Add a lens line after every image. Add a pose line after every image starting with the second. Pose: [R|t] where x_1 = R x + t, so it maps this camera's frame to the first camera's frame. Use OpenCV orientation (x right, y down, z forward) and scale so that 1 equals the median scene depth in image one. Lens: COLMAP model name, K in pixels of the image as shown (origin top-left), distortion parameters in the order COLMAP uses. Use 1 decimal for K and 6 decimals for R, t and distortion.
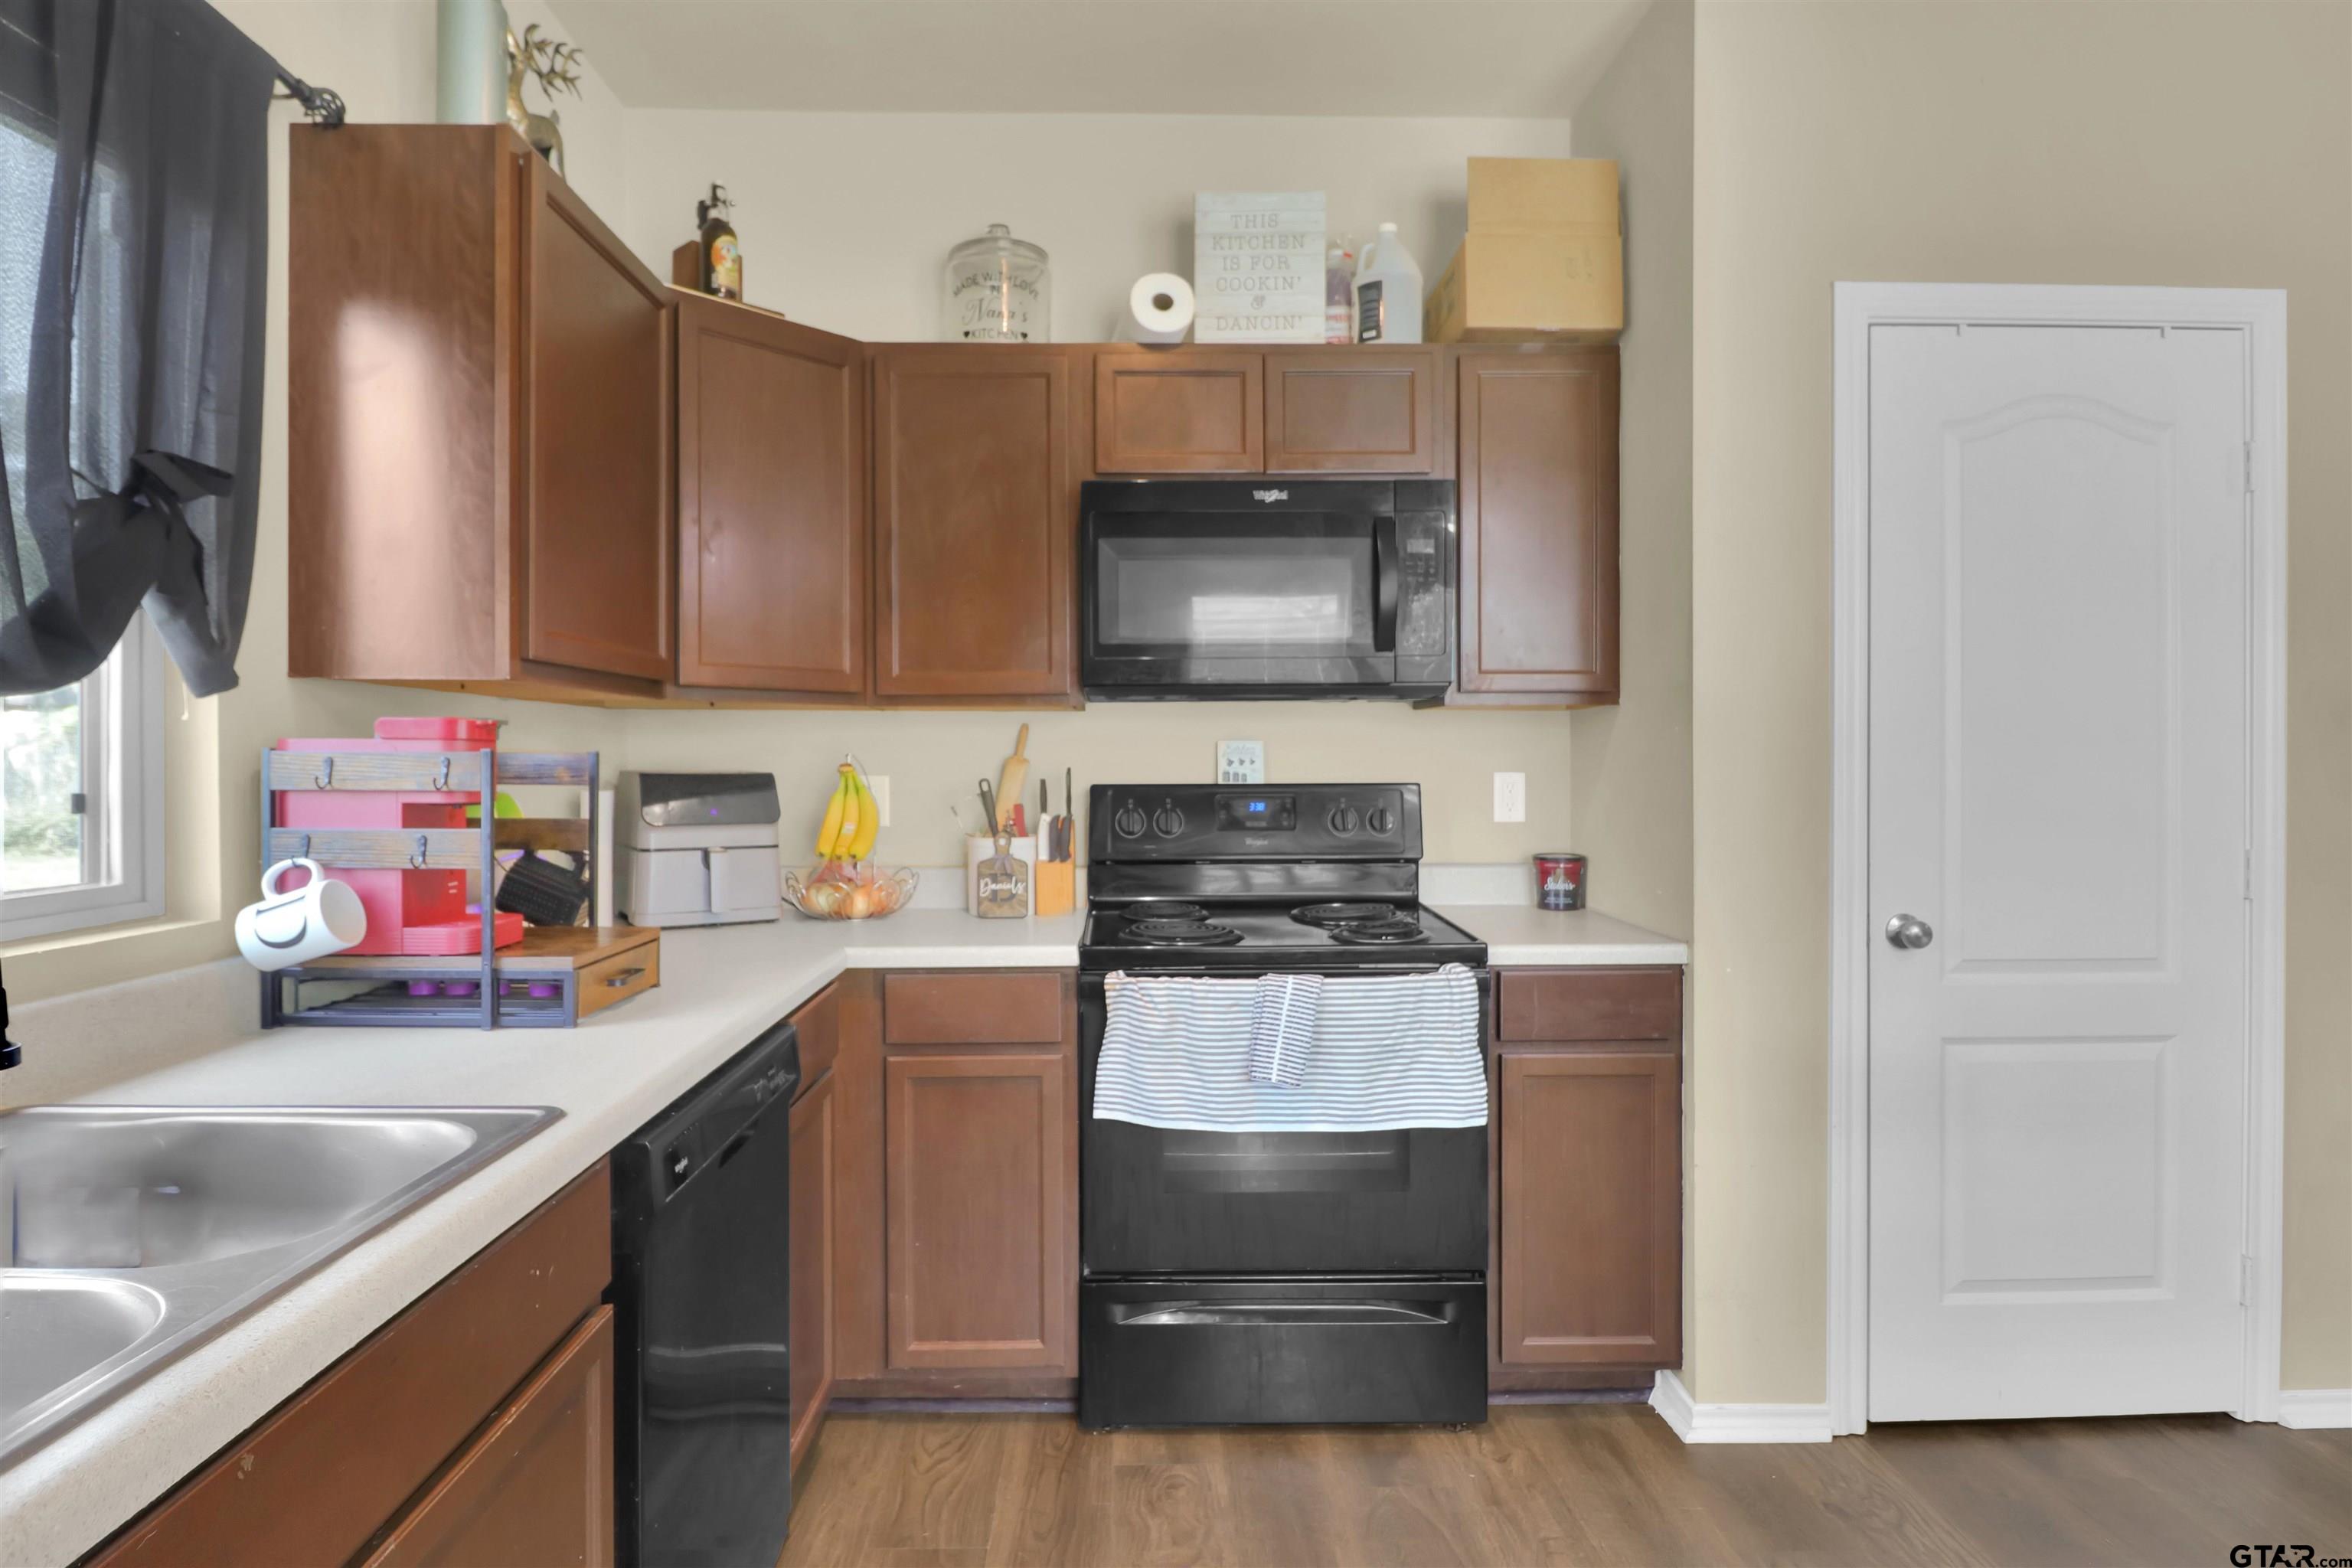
lens RADIAL K [[1303.2, 0, 1157.3], [0, 1303.2, 767.6], [0, 0, 1]] dist [-0.009651, -0.003090]
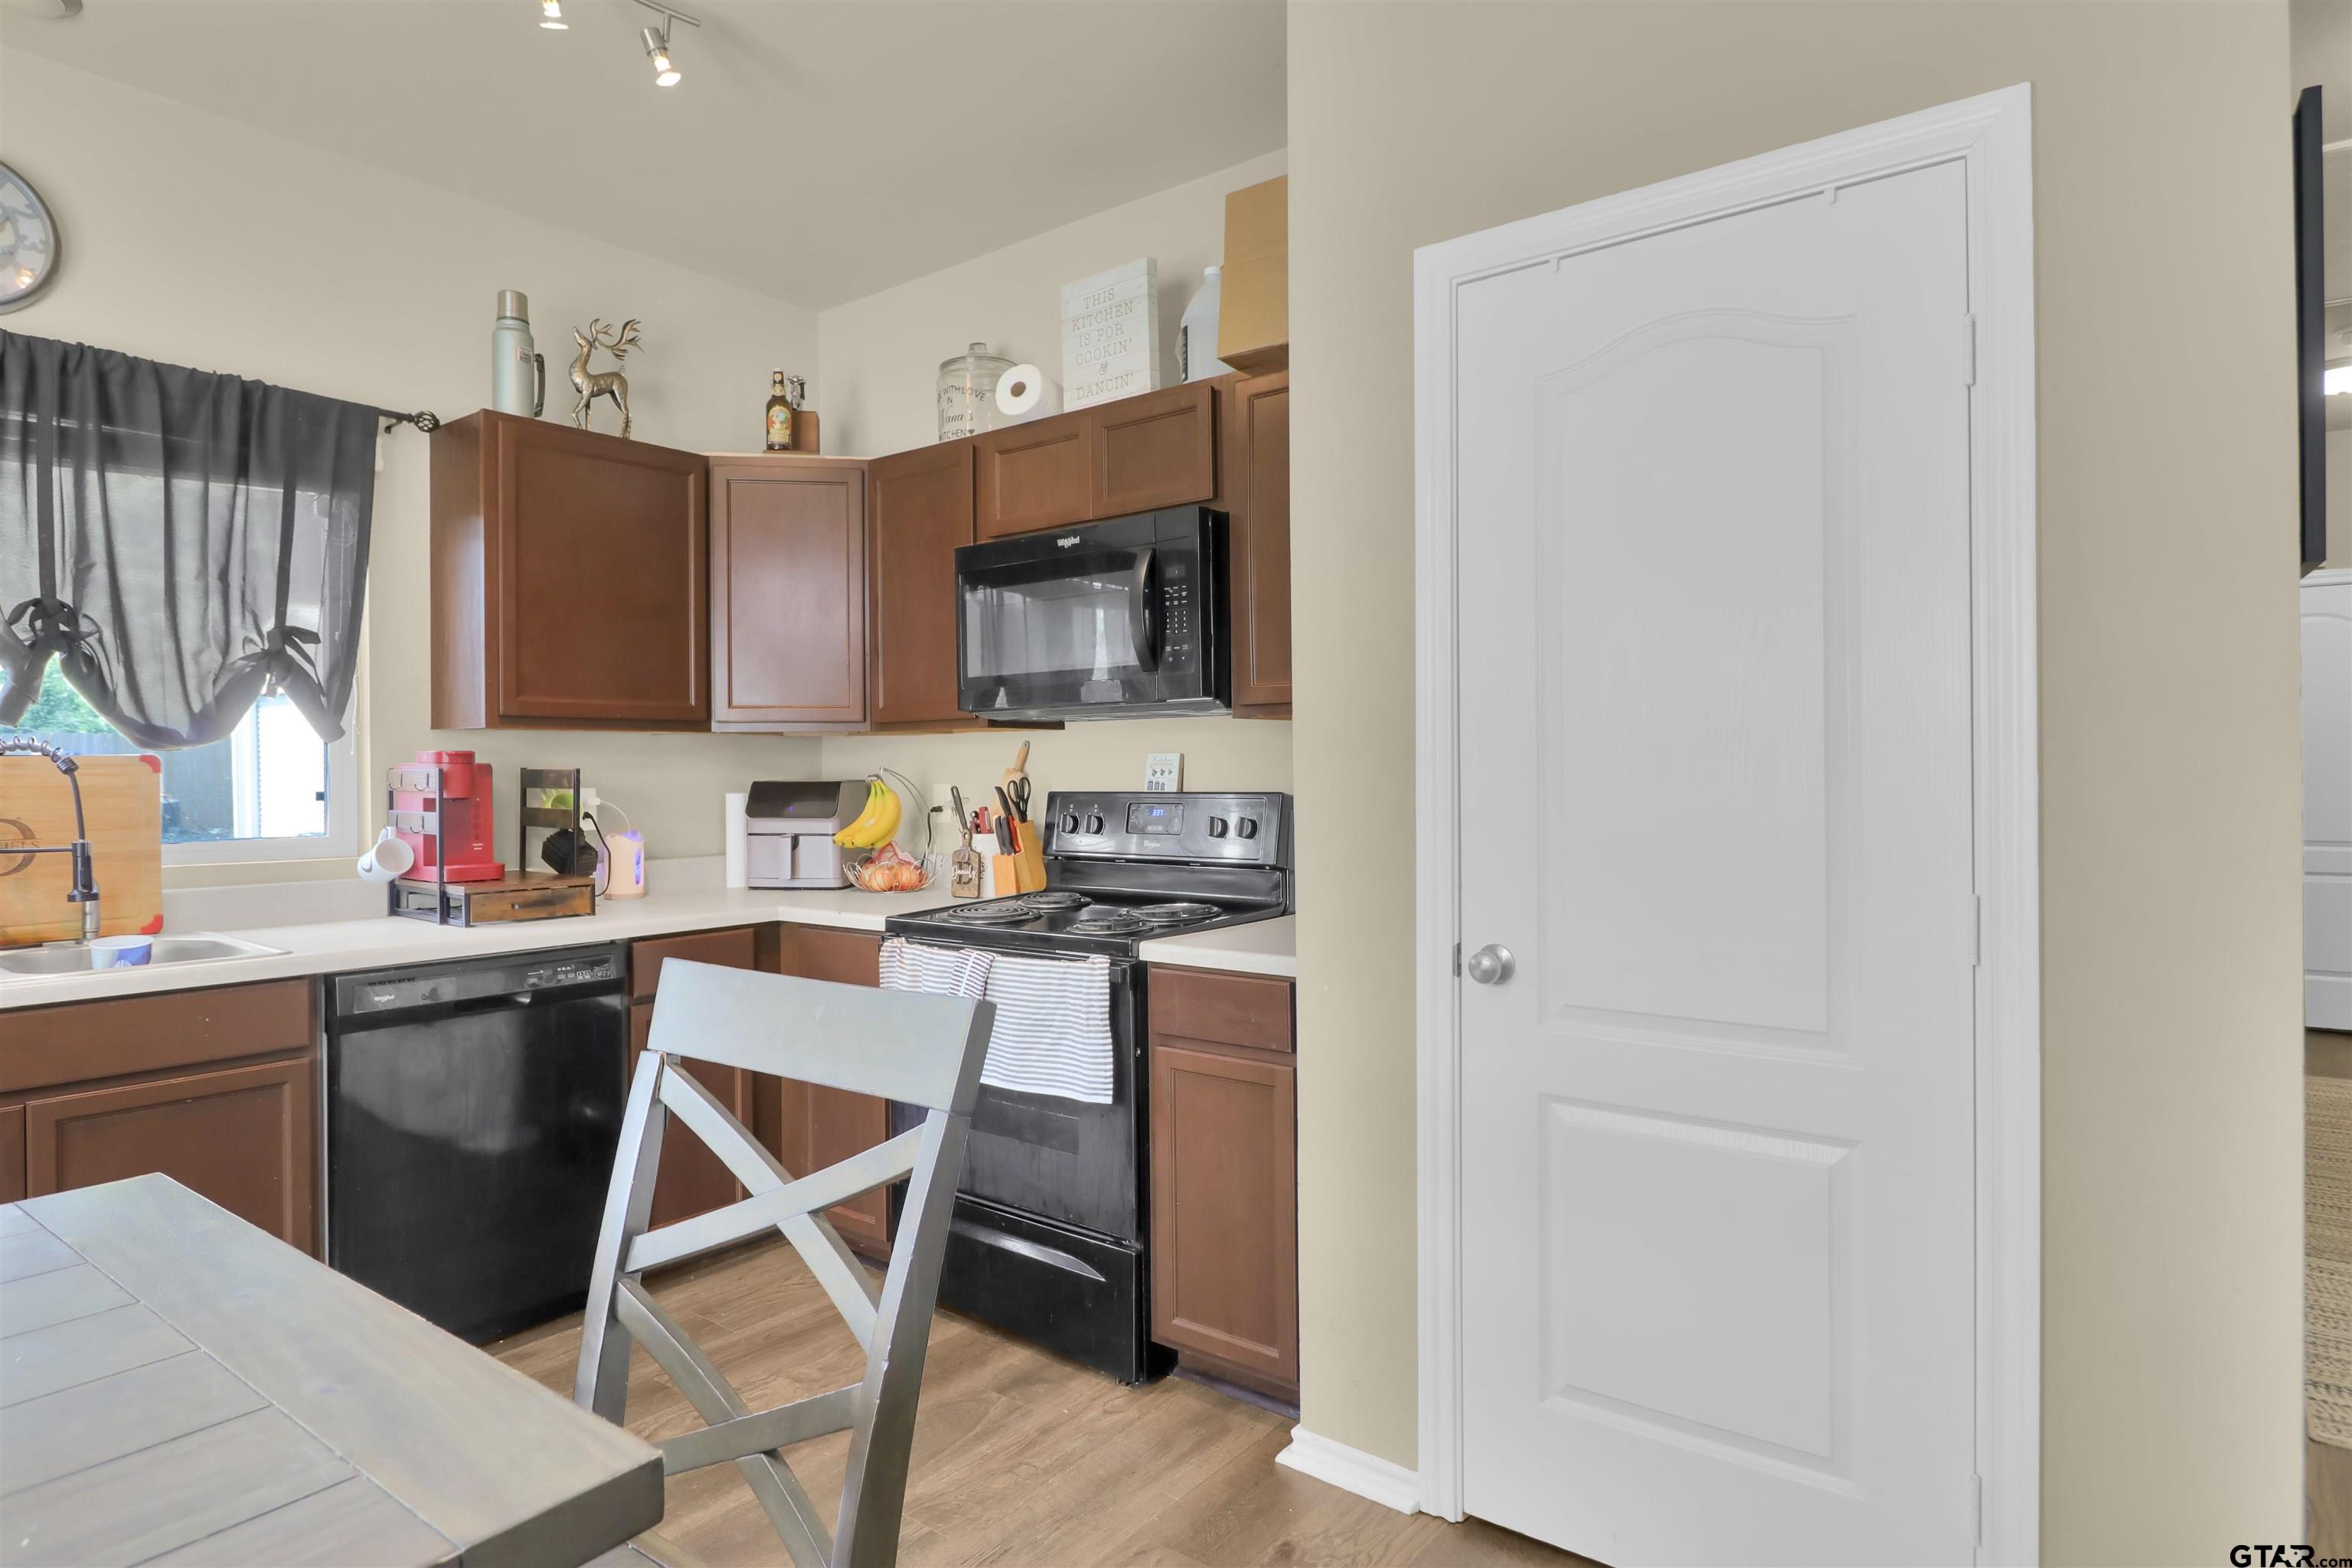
lens RADIAL K [[1303.2, 0, 1157.3], [0, 1303.2, 767.6], [0, 0, 1]] dist [-0.009651, -0.003090]
pose [[0.771879, -0.004857, -0.635751, 0.948573], [0.000245, 0.999973, -0.007342, -0.000155], [0.635769, 0.005512, 0.771860, 0.172658]]
